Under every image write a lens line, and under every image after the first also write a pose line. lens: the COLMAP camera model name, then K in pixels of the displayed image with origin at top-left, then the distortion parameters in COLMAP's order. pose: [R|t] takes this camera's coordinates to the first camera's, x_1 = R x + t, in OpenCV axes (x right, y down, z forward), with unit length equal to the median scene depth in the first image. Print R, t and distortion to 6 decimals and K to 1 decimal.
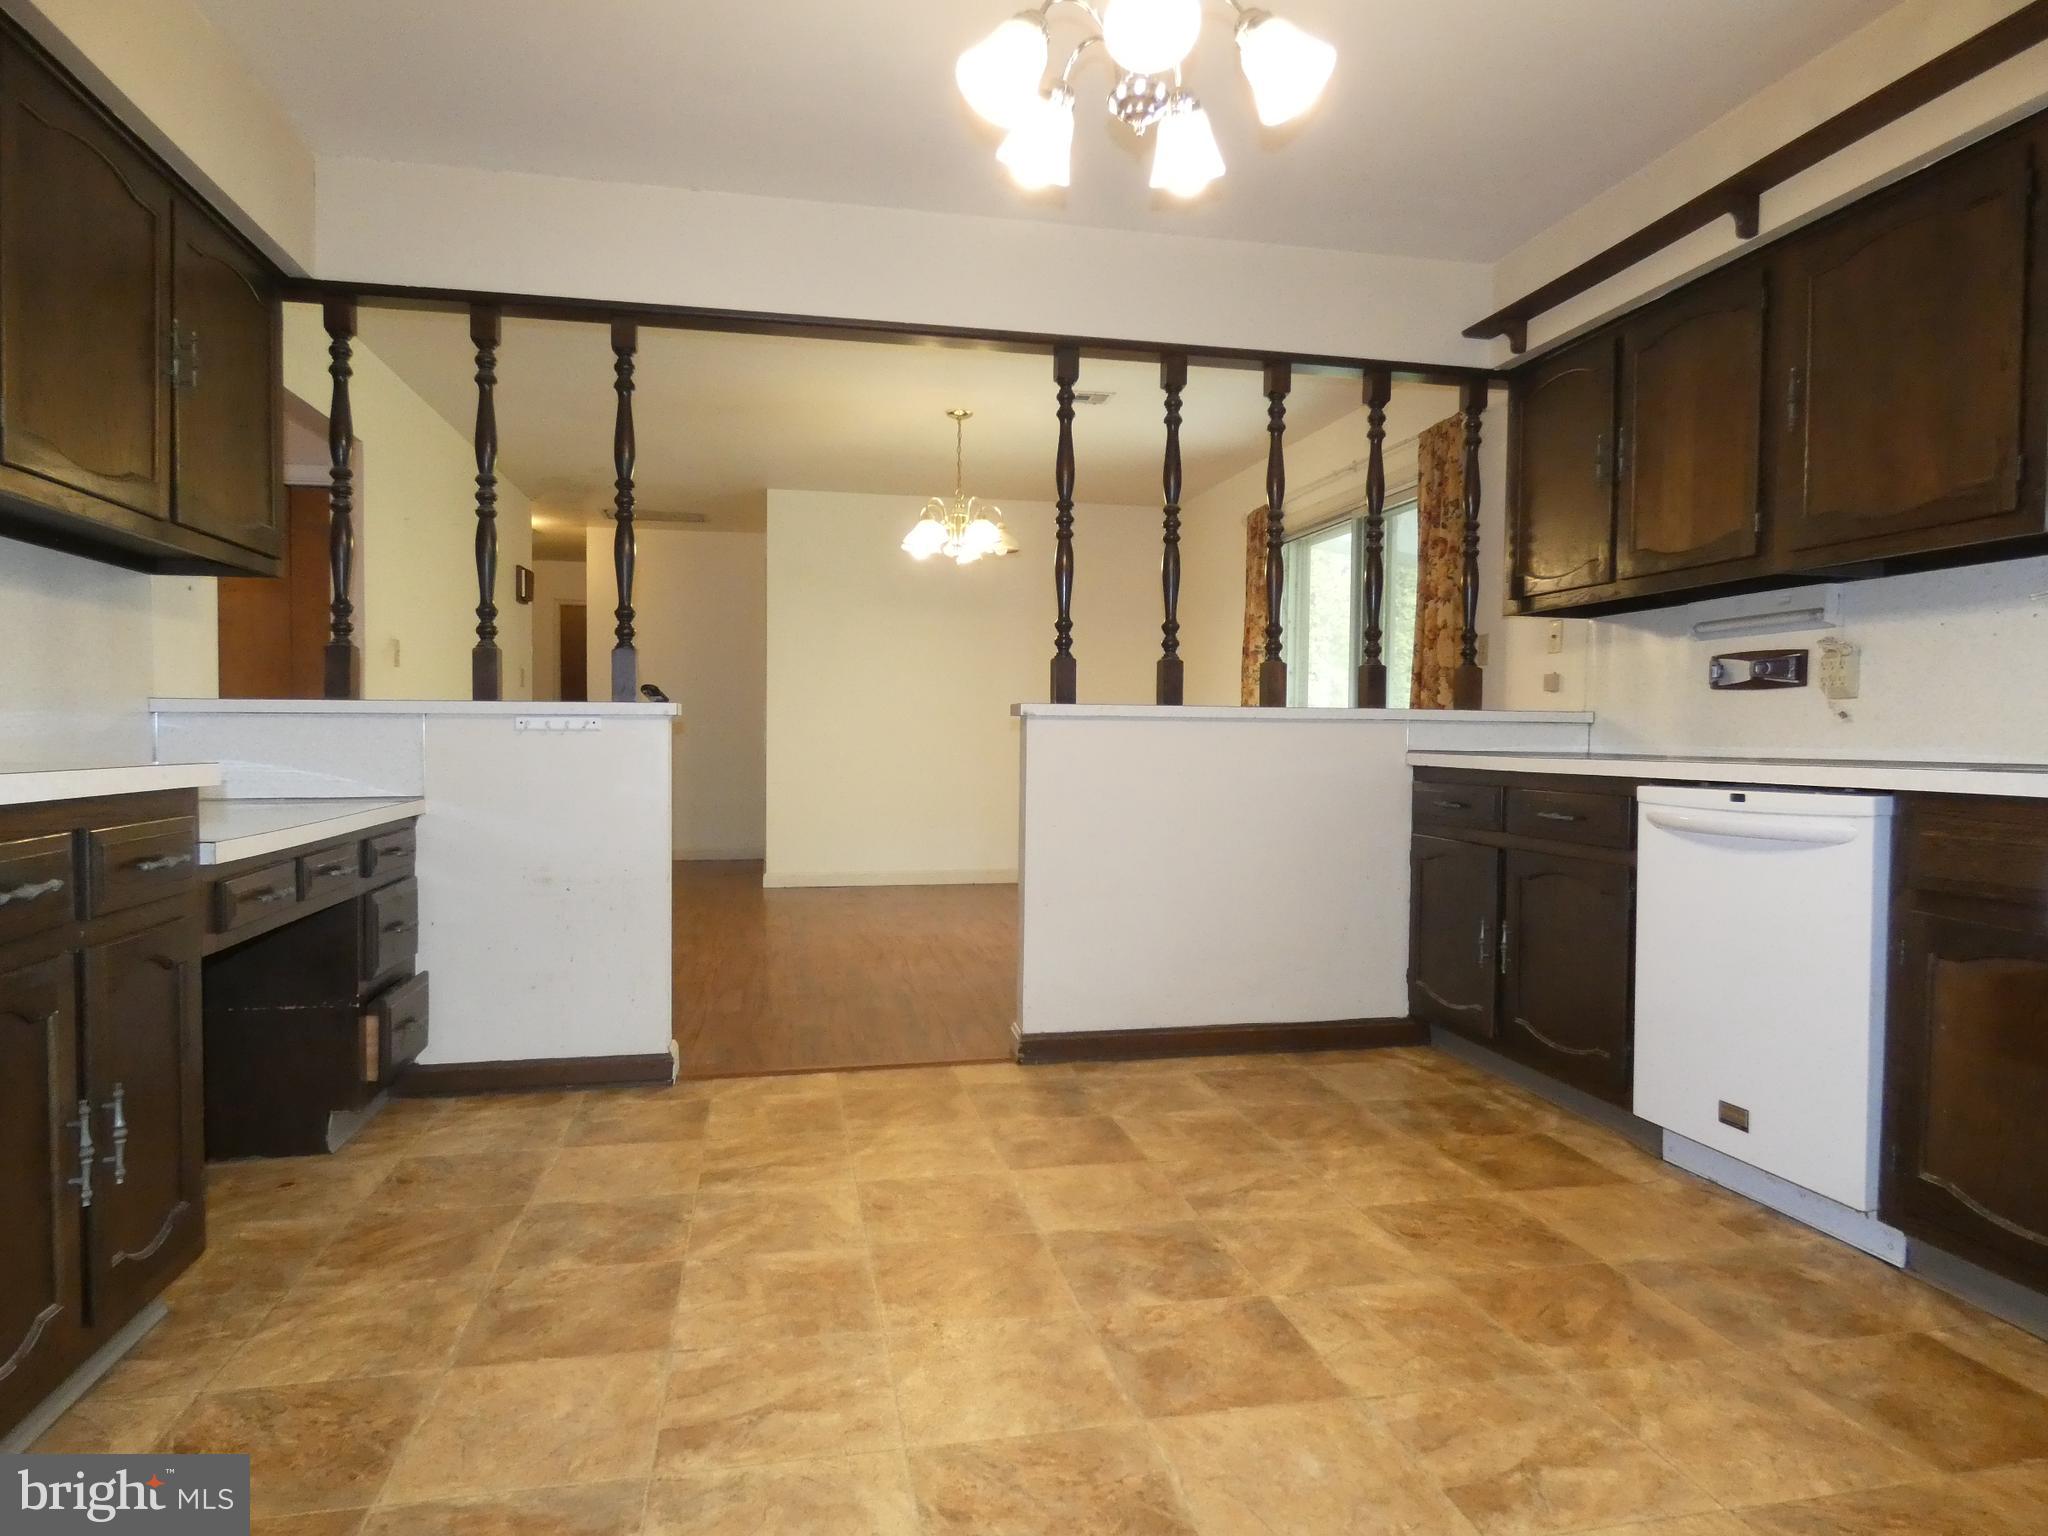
lens RADIAL K [[1221.0, 0, 1022.4], [0, 1221.0, 765.3], [0, 0, 1]] dist [-0.007662, -0.000622]
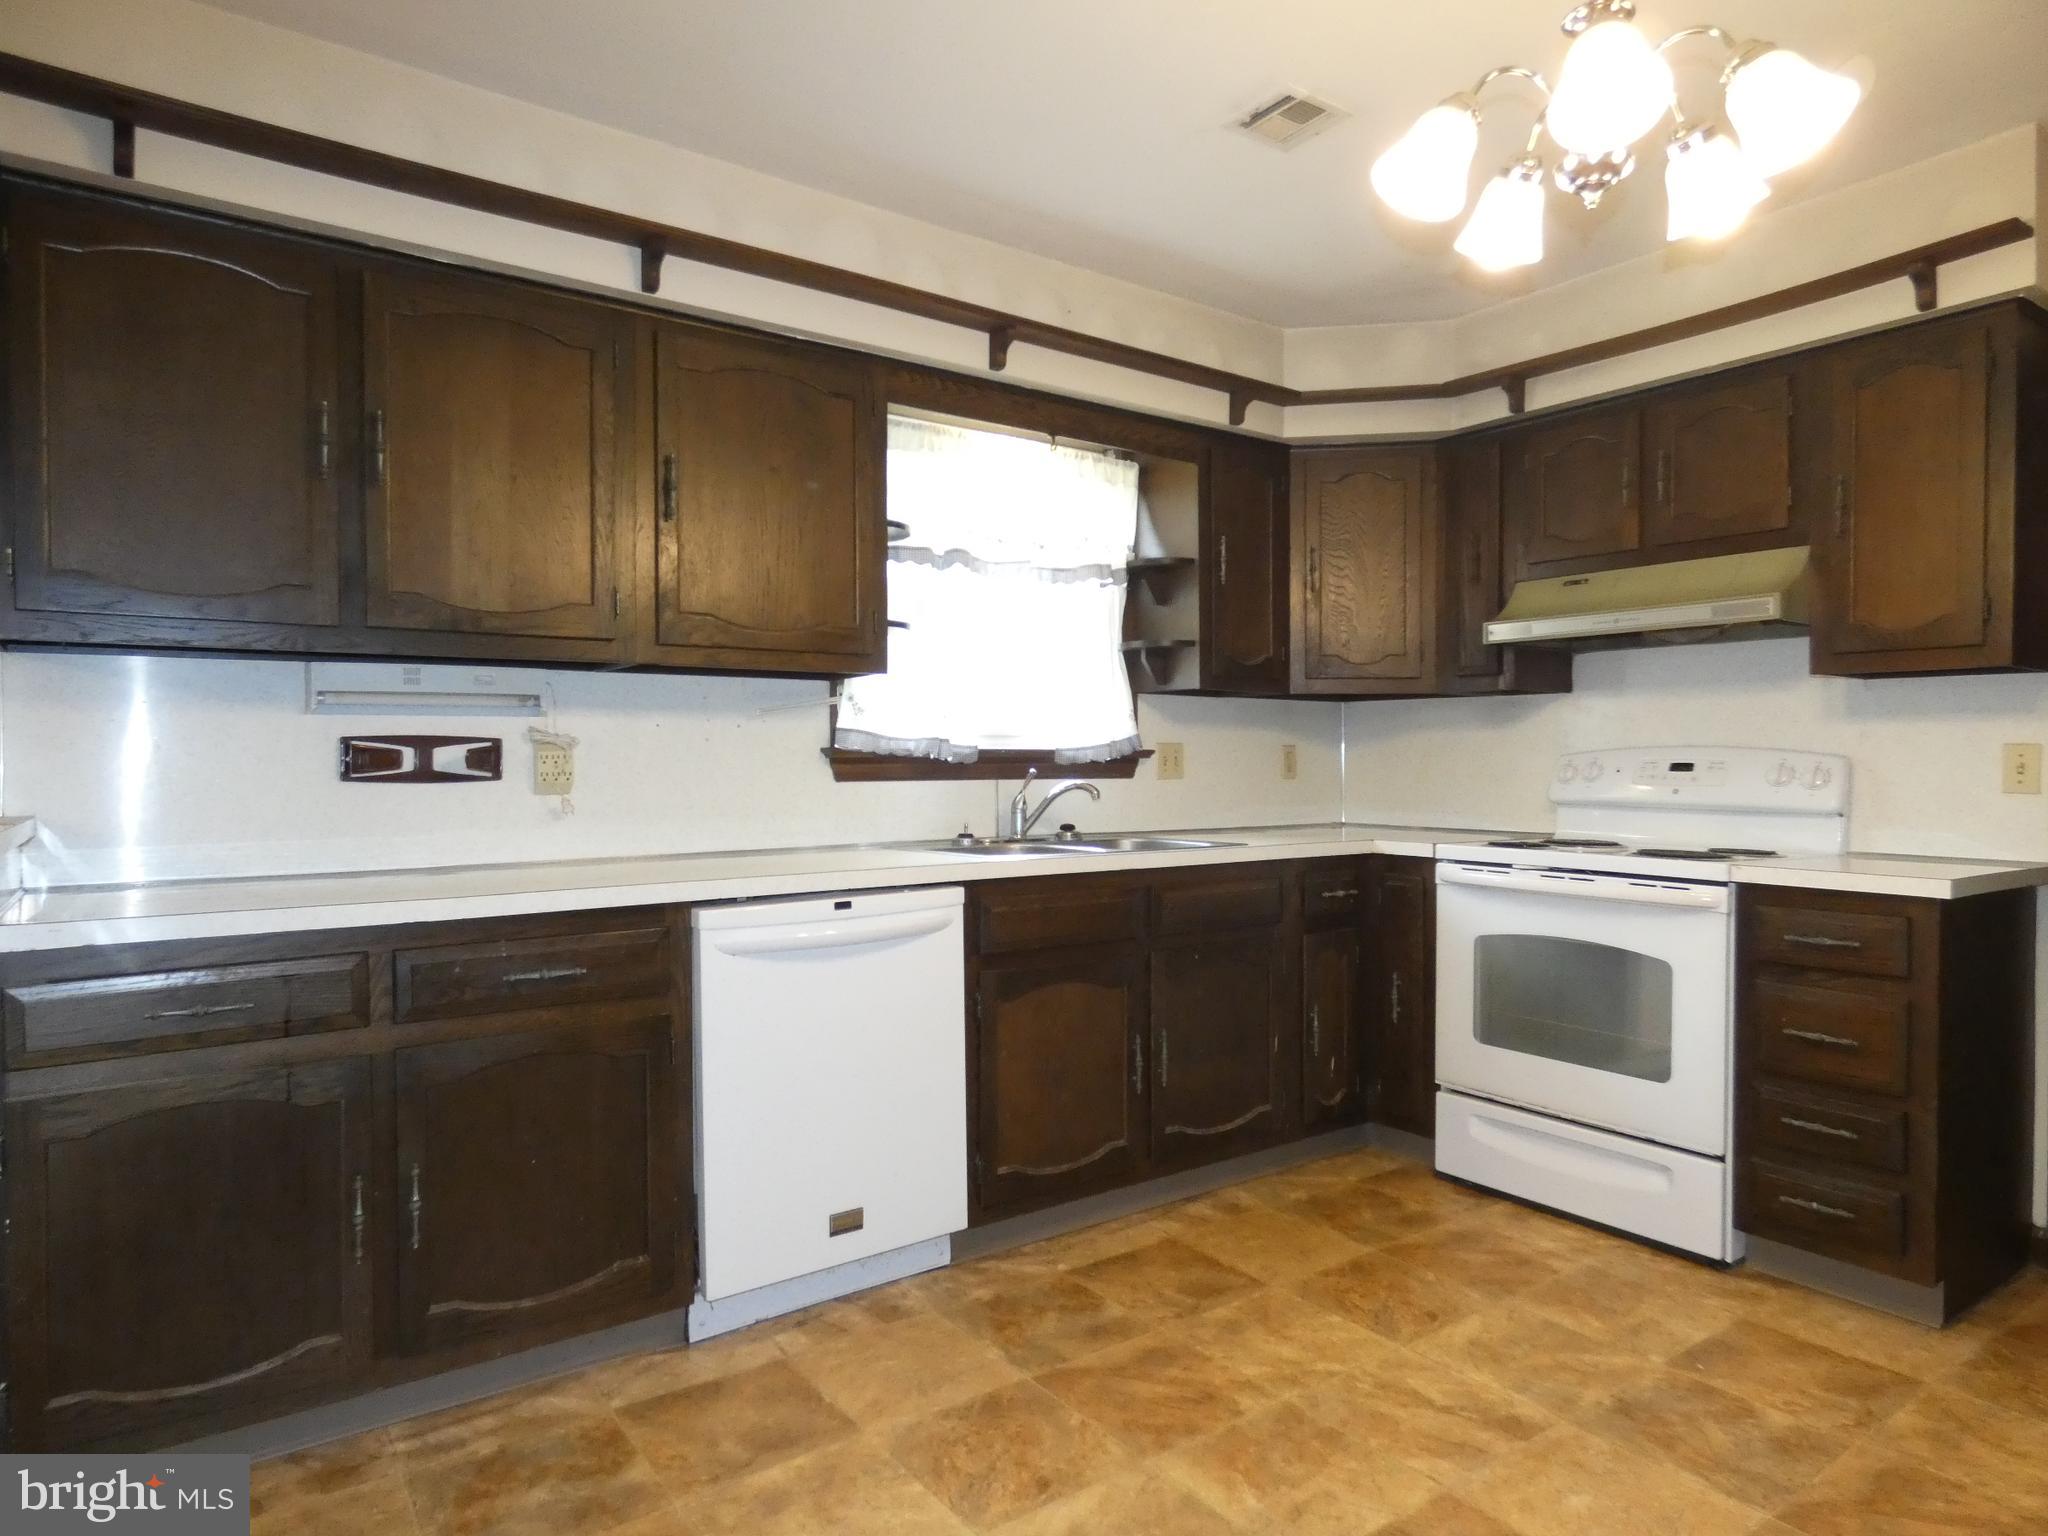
lens RADIAL K [[1233.4, 0, 1021.8], [0, 1233.4, 765.5], [0, 0, 1]] dist [0.005468, -0.003205]
pose [[-0.415716, -0.014247, 0.909383, -0.438299], [0.019031, 0.999522, 0.024359, -0.121808], [-0.909295, 0.027432, -0.415247, 1.411125]]
